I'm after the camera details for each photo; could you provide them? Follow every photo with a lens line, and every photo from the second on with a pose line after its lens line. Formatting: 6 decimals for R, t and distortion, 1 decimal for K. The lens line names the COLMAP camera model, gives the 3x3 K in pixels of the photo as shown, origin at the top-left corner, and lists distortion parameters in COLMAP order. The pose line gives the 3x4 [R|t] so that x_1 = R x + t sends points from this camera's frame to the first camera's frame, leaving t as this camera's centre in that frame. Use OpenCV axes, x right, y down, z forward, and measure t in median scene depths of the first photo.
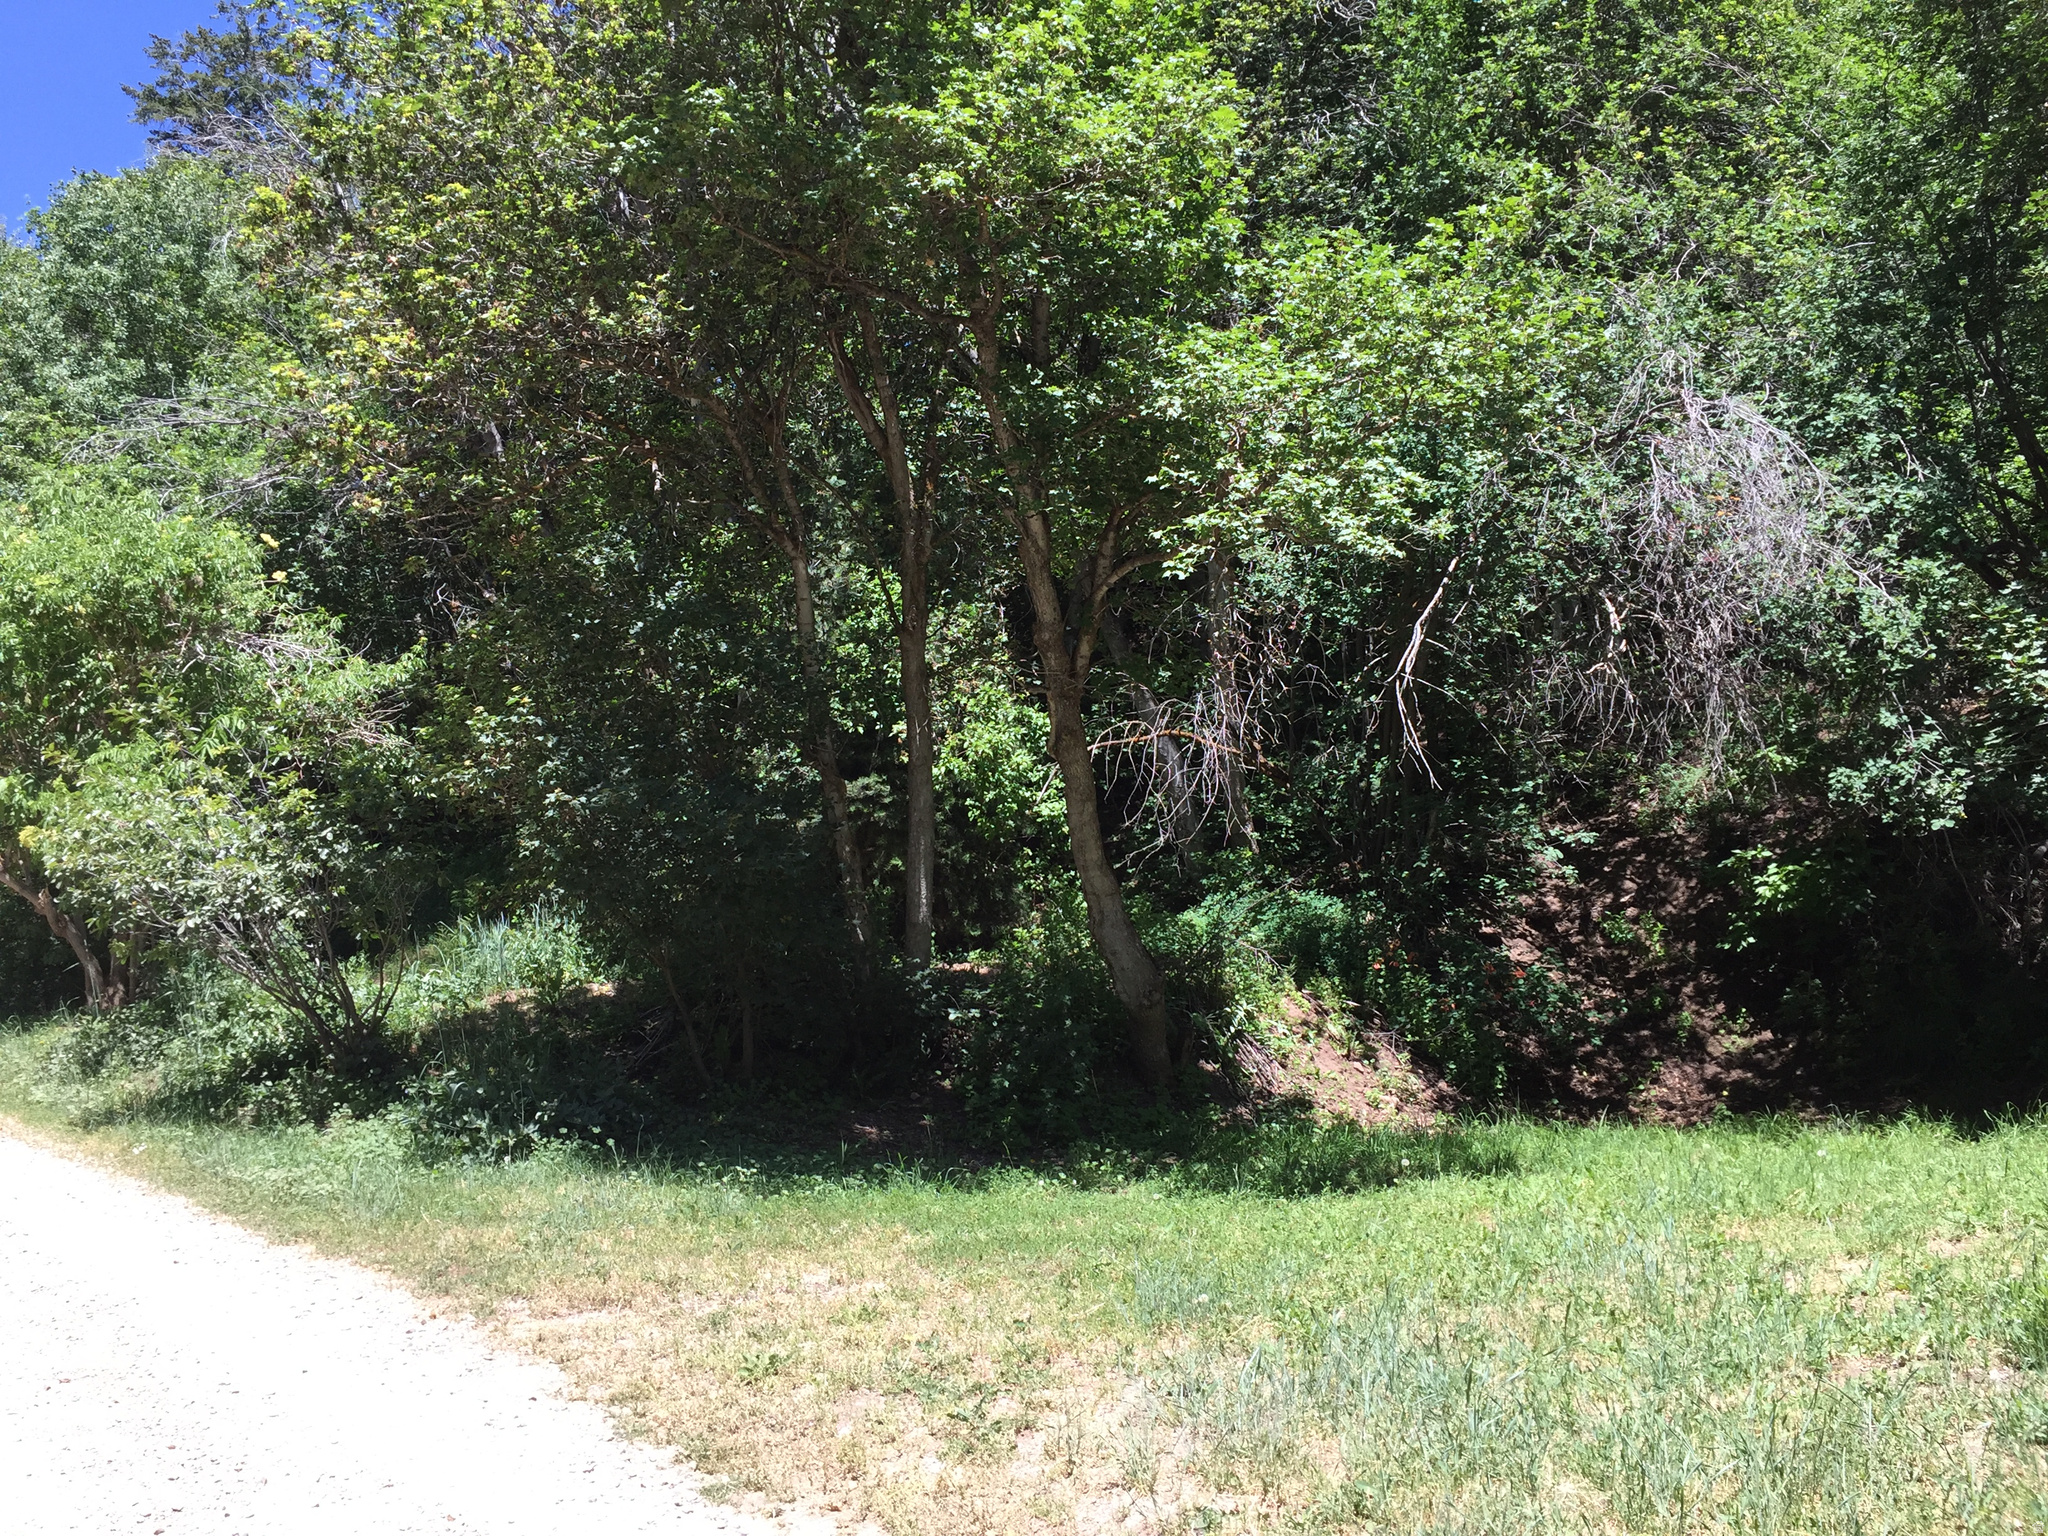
lens RADIAL K [[1789.2, 0, 1029.8], [0, 1789.2, 756.9], [0, 0, 1]] dist [0.082595, -0.138631]
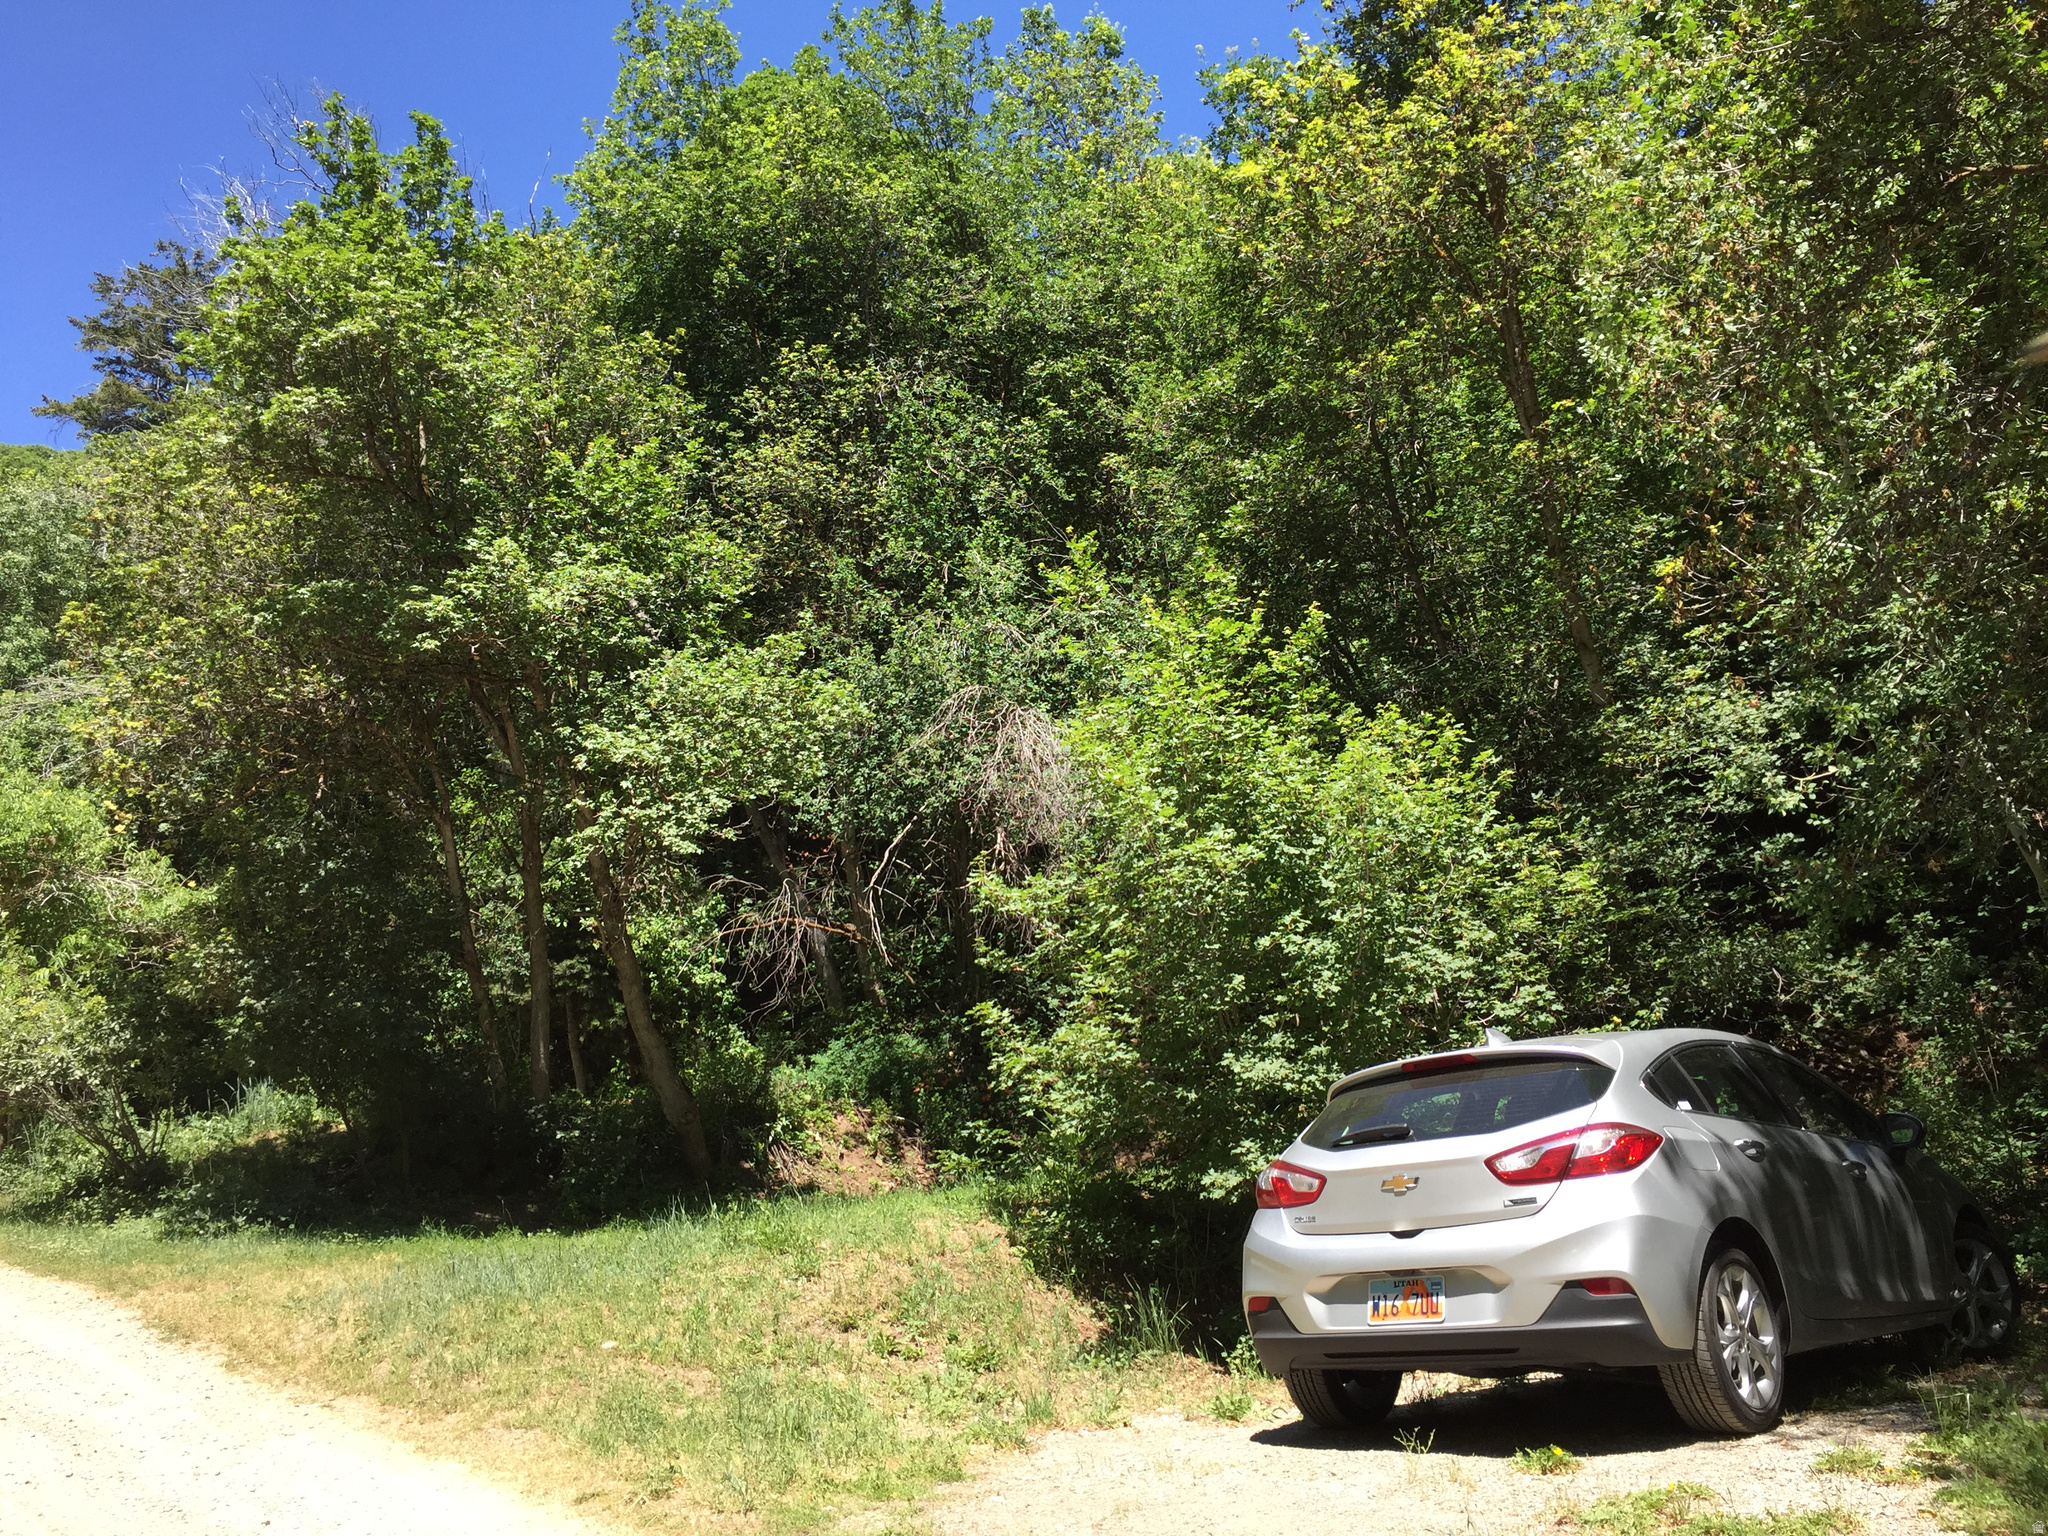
lens RADIAL K [[1789.2, 0, 1029.8], [0, 1789.2, 756.9], [0, 0, 1]] dist [0.082595, -0.138631]
pose [[0.999443, -0.030083, 0.014415, 0.288263], [0.031045, 0.996923, -0.071974, -0.038980], [-0.012205, 0.072382, 0.997302, -0.424786]]
